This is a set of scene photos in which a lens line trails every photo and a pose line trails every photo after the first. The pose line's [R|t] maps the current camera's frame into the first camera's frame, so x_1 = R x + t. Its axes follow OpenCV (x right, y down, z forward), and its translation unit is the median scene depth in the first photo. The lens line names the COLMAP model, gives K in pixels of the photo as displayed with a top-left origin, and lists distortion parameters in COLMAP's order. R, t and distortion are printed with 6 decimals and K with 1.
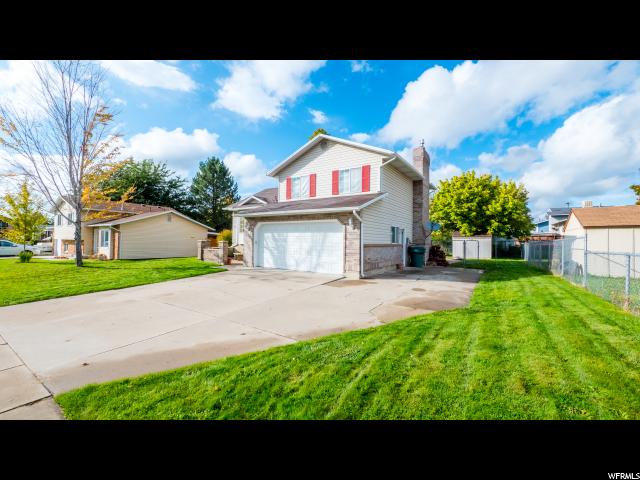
lens RADIAL K [[269.9, 0, 313.4], [0, 269.9, 234.9], [0, 0, 1]] dist [-0.007134, 0.000172]
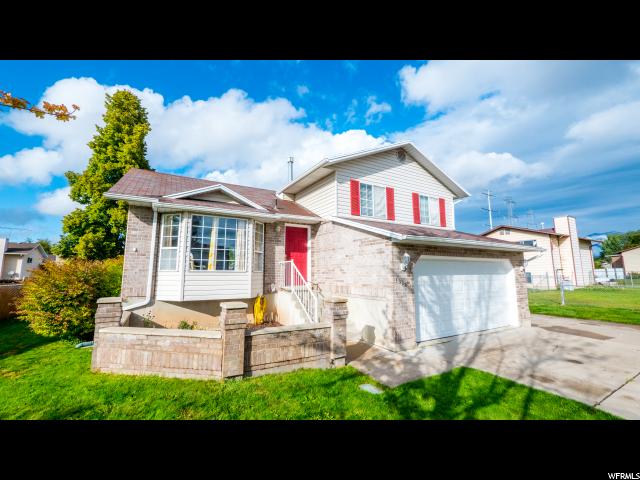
lens RADIAL K [[269.9, 0, 313.4], [0, 269.9, 234.9], [0, 0, 1]] dist [-0.007134, 0.000172]
pose [[0.435849, 0.110460, 0.893216, -0.760637], [-0.012273, 0.993077, -0.116821, -0.022118], [-0.899936, 0.039953, 0.434187, 0.955071]]
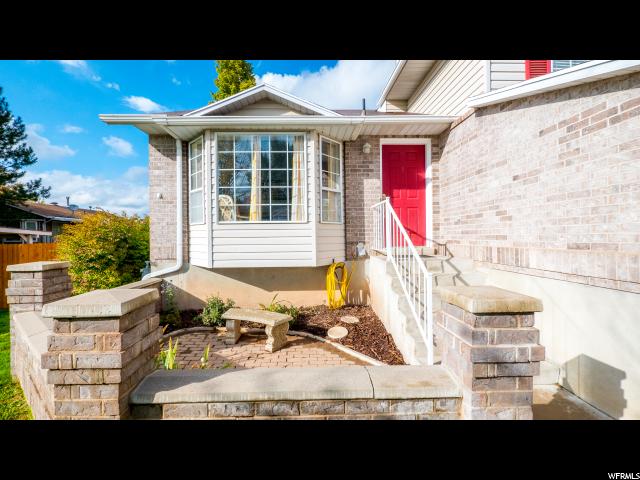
lens RADIAL K [[269.9, 0, 313.4], [0, 269.9, 234.9], [0, 0, 1]] dist [-0.007134, 0.000172]
pose [[0.806952, -0.022523, 0.590187, -0.489863], [0.010707, 0.999666, 0.023510, -0.001481], [-0.590519, -0.012652, 0.806924, 1.059159]]
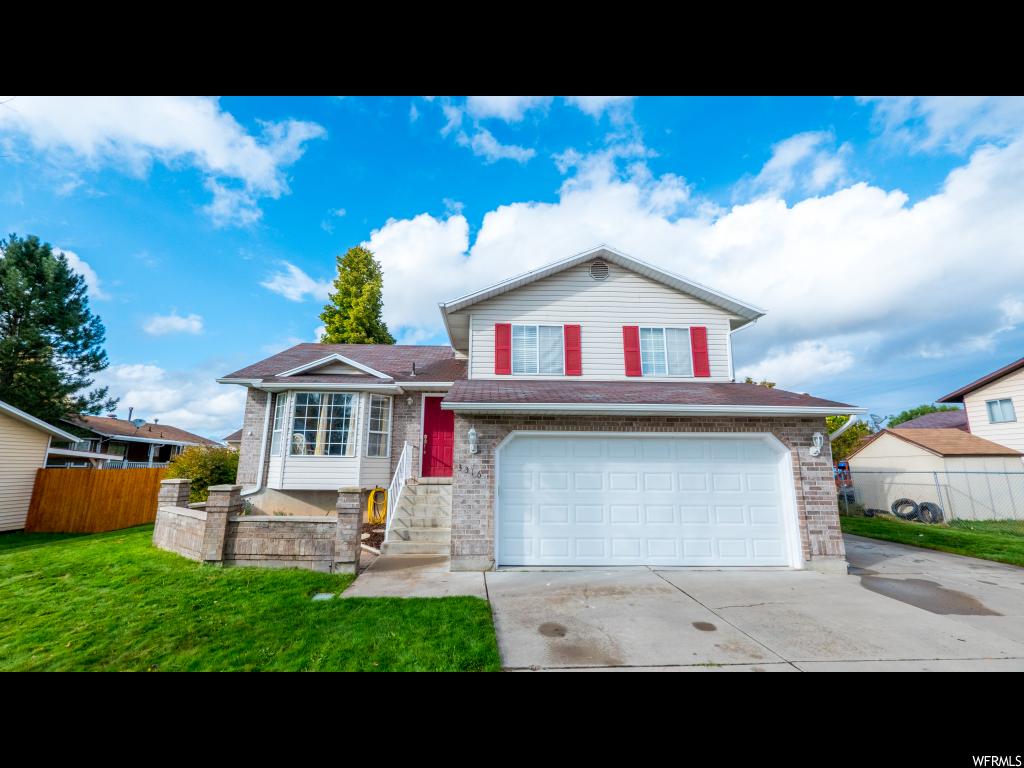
lens RADIAL K [[431.8, 0, 501.4], [0, 431.8, 375.8], [0, 0, 1]] dist [-0.007134, 0.000172]
pose [[0.802486, 0.113523, 0.585772, -0.546201], [-0.008275, 0.983757, -0.179316, -0.016037], [-0.596613, 0.139051, 0.790391, 0.564245]]
